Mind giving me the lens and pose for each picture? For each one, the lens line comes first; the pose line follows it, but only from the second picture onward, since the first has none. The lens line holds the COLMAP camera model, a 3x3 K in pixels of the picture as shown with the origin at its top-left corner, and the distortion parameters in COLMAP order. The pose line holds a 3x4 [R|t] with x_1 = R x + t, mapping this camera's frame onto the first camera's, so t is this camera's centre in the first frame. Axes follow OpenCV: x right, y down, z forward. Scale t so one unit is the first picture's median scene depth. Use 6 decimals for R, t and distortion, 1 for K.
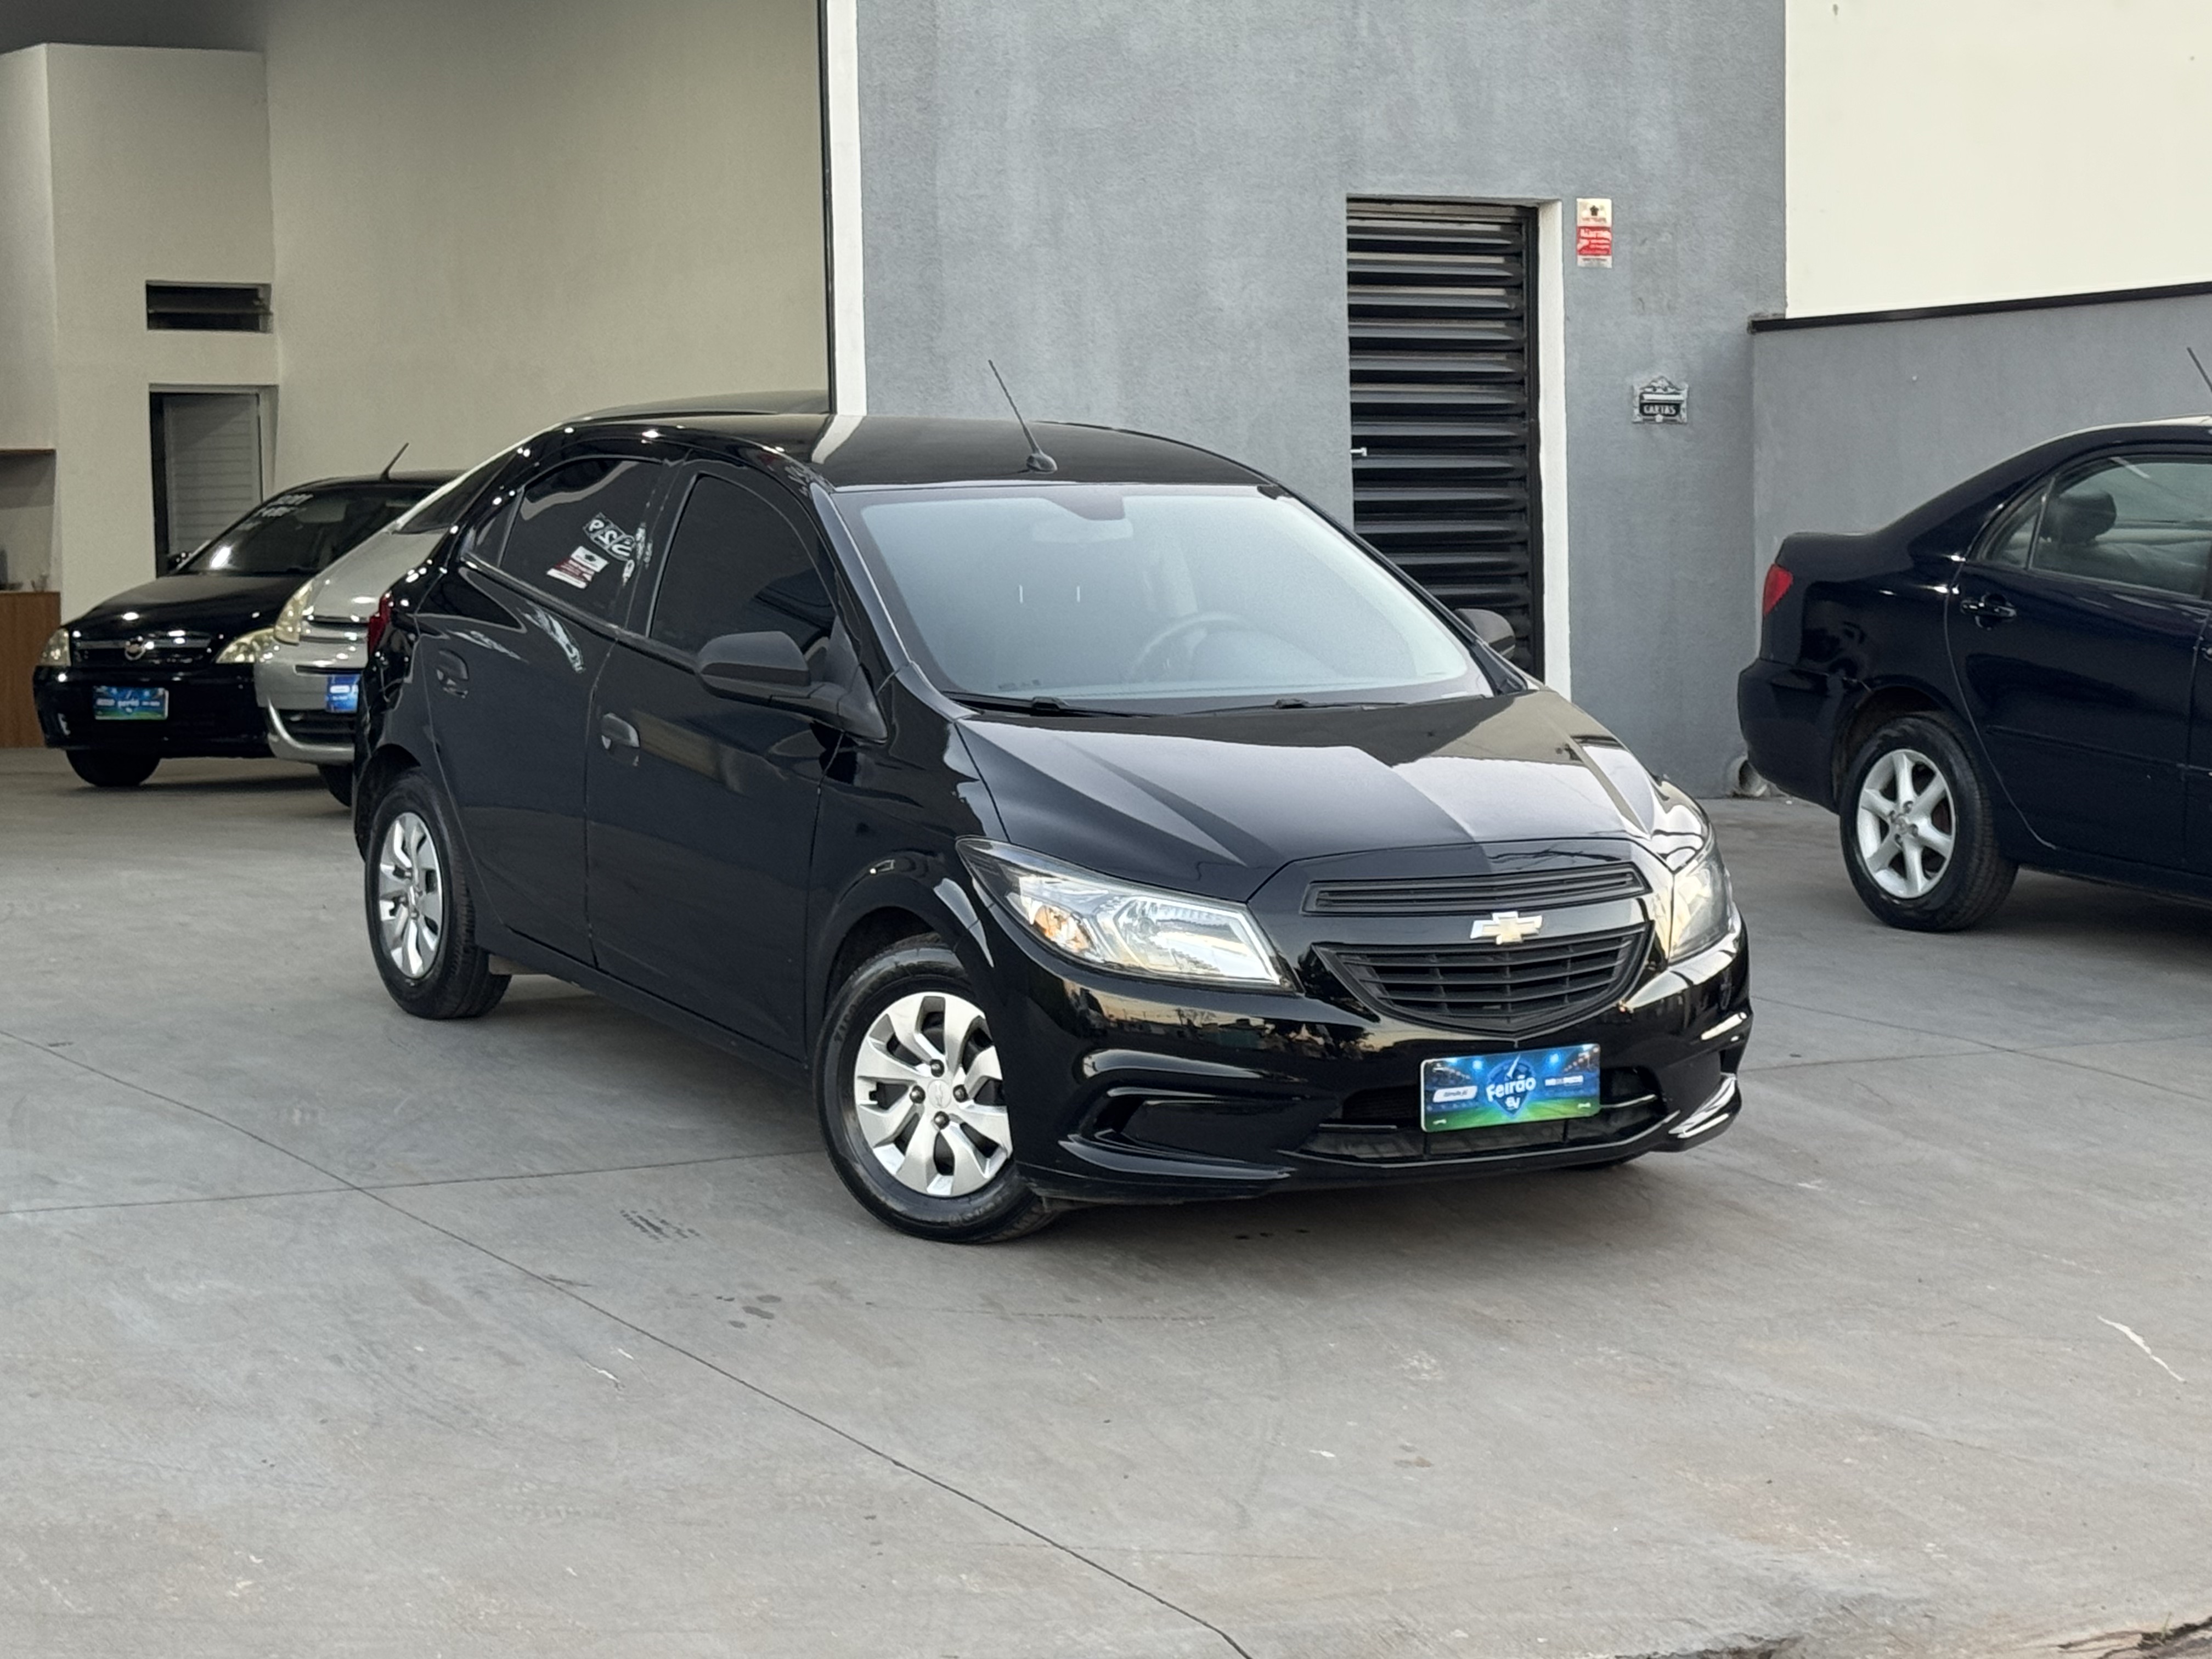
lens RADIAL K [[4736.4, 0, 1130.8], [0, 4736.4, 860.9], [0, 0, 1]] dist [0.134072, -0.010776]
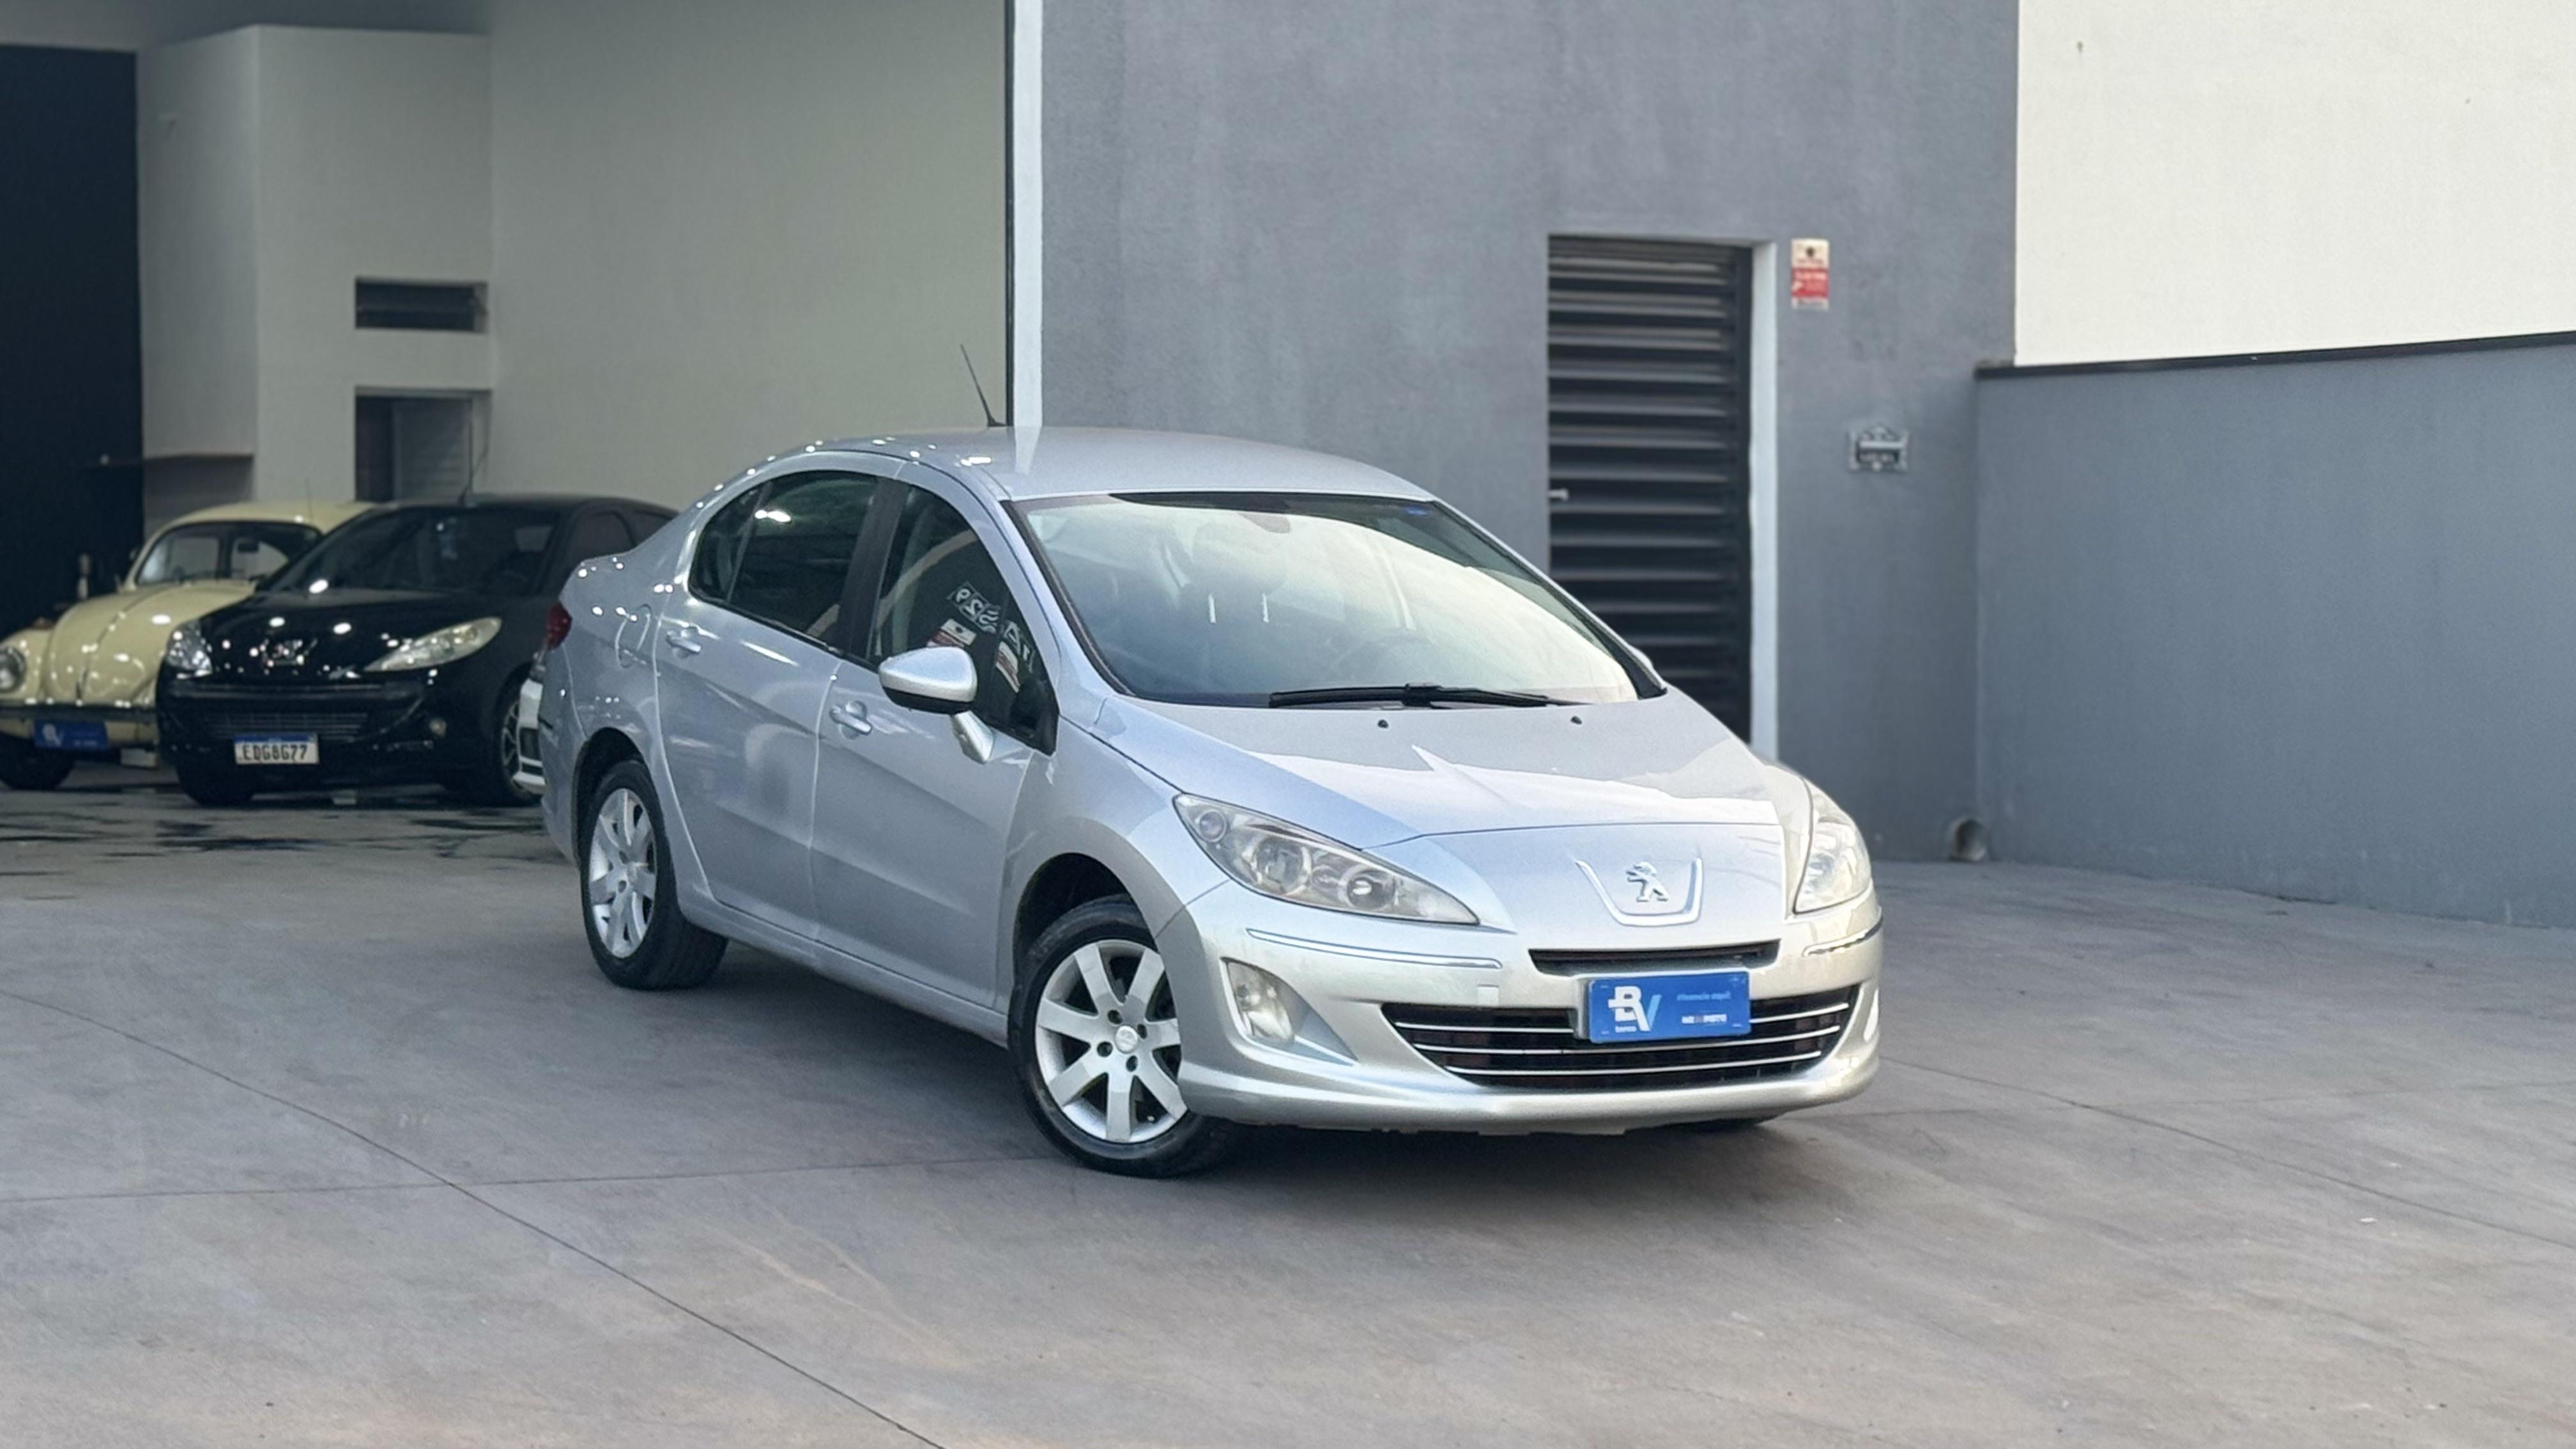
lens RADIAL K [[5510.0, 0, 1288.0], [0, 5510.0, 721.0], [0, 0, 1]] dist [0.095710, 0.115838]
pose [[0.998887, 0.022778, -0.041307, 0.041776], [-0.024352, 0.998981, -0.038007, 0.004396], [0.040399, 0.038971, 0.998423, -0.131474]]
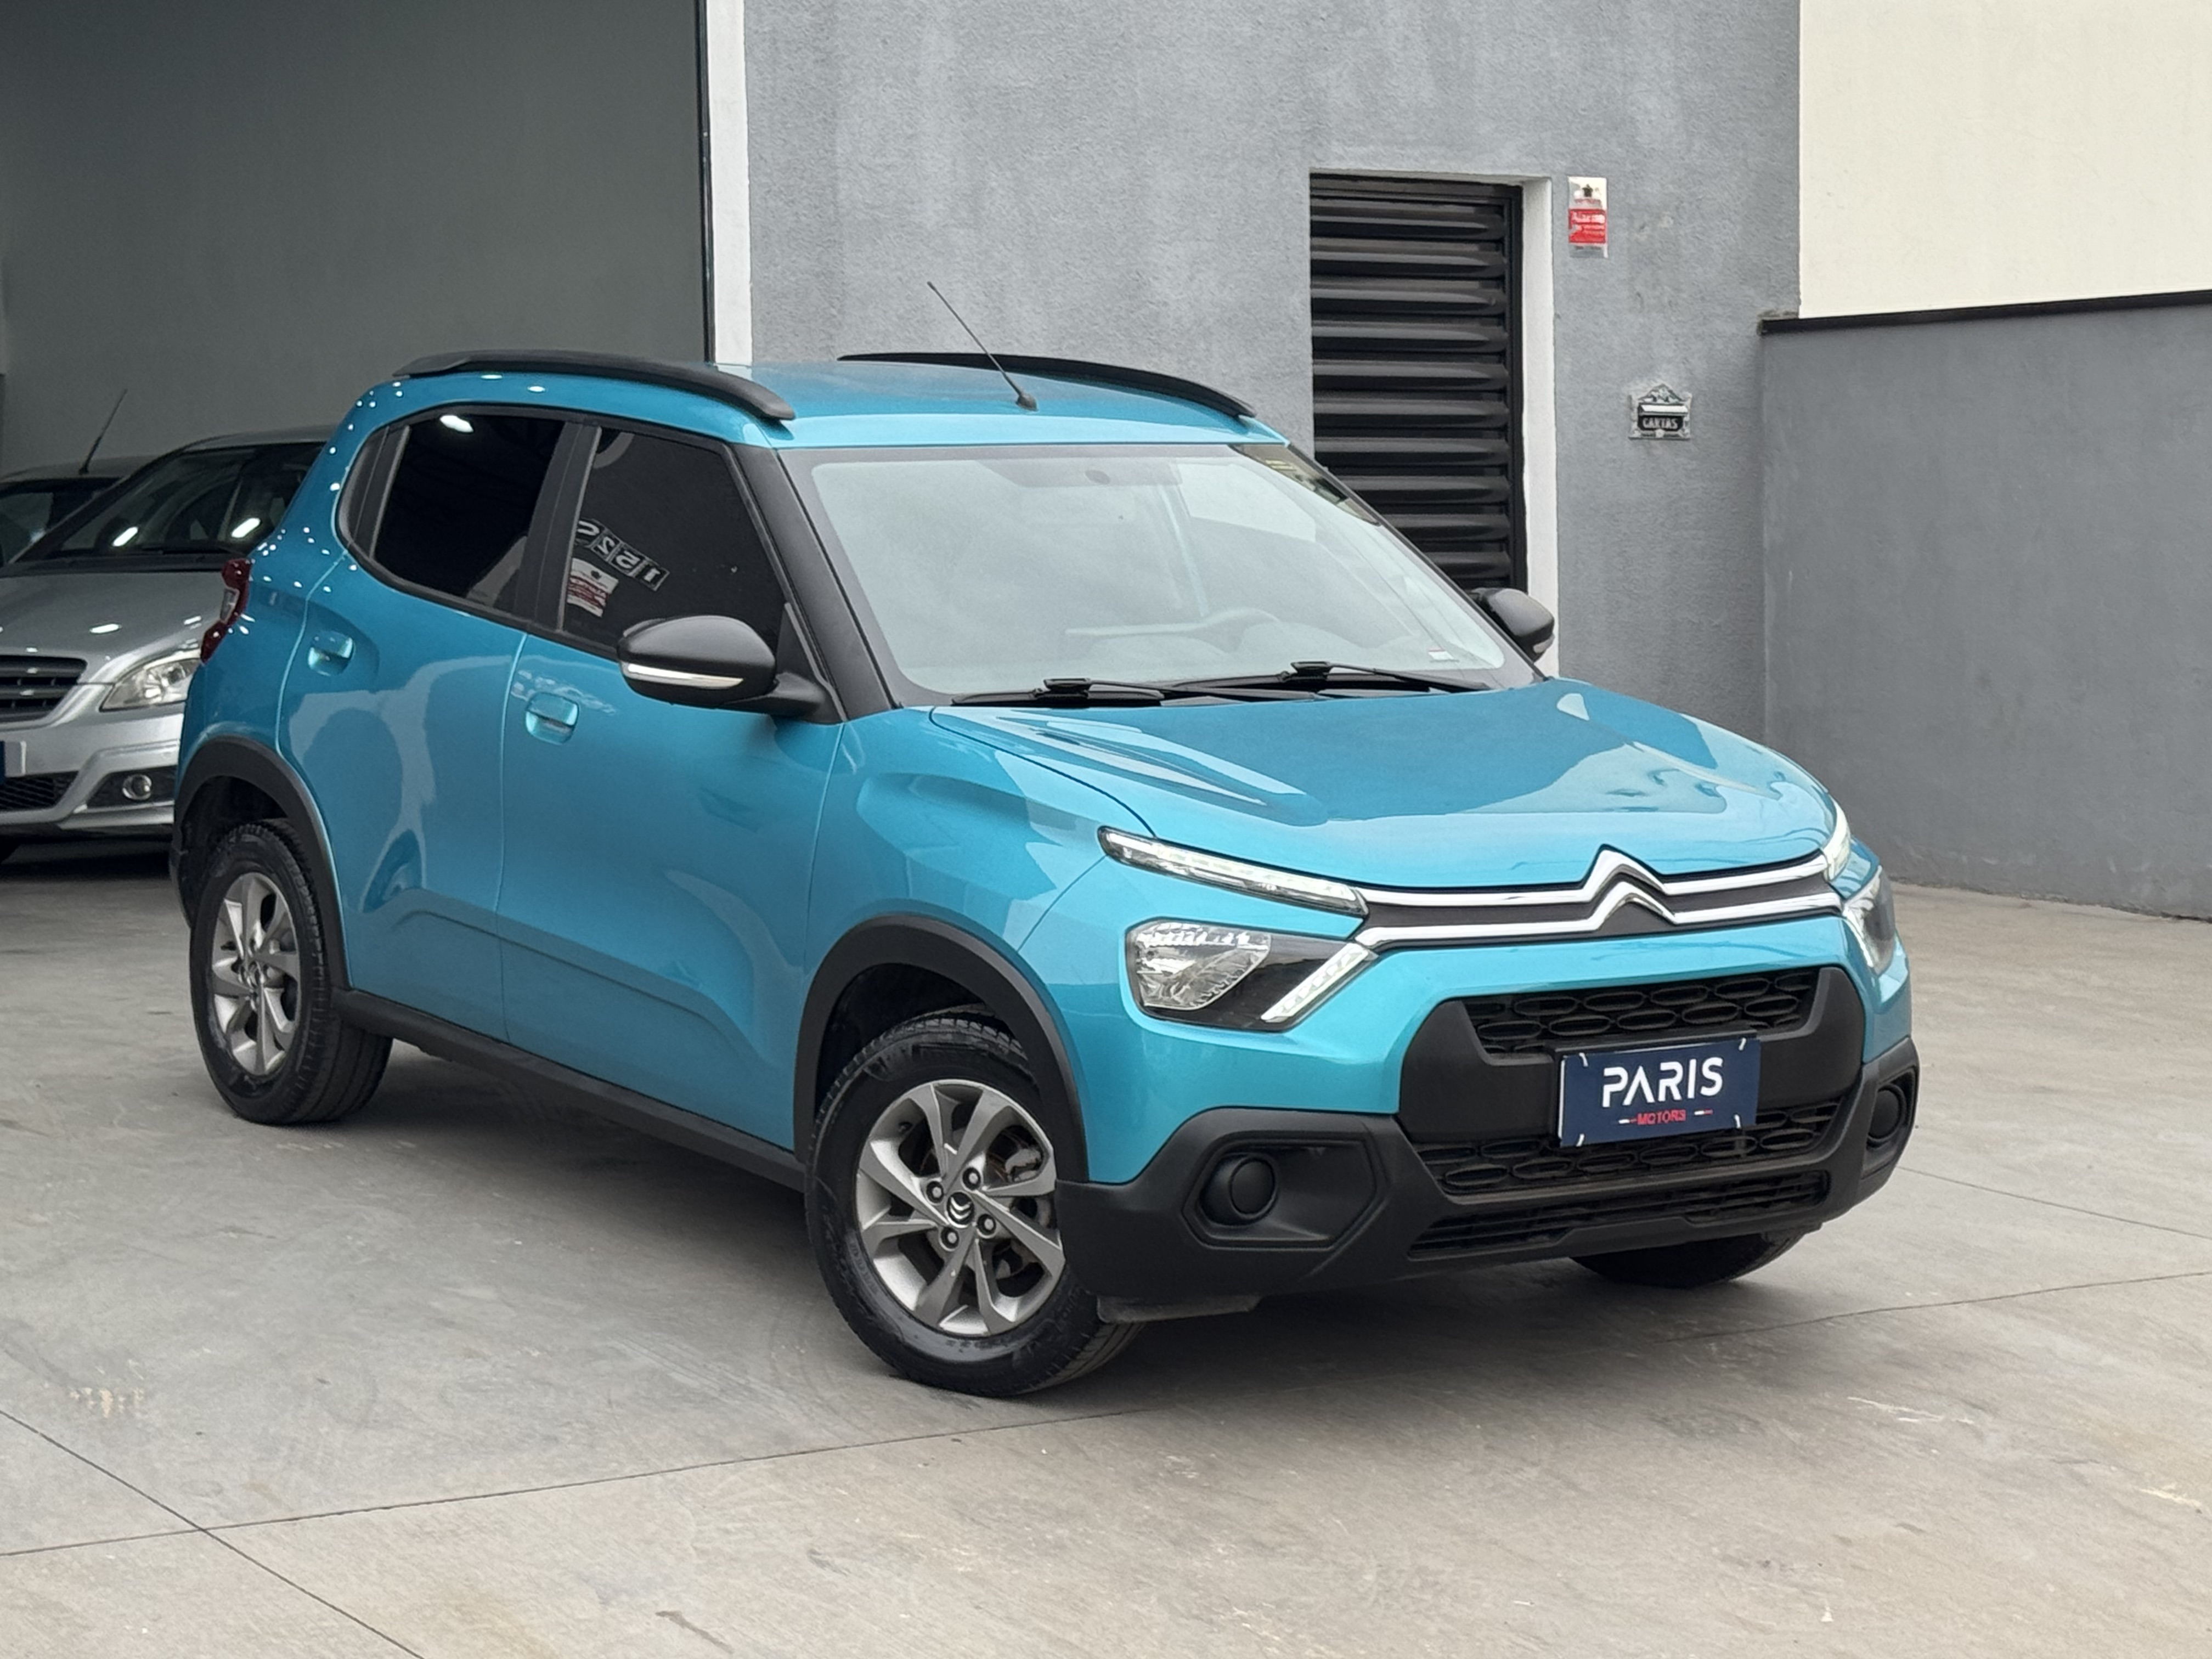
lens RADIAL K [[4766.9, 0, 1113.8], [0, 4766.9, 833.7], [0, 0, 1]] dist [0.120183, 0.153297]
pose [[0.998443, 0.000680, 0.055776, -0.037484], [-0.000501, 0.999995, -0.003213, -0.019269], [-0.055777, 0.003180, 0.998438, 0.153744]]
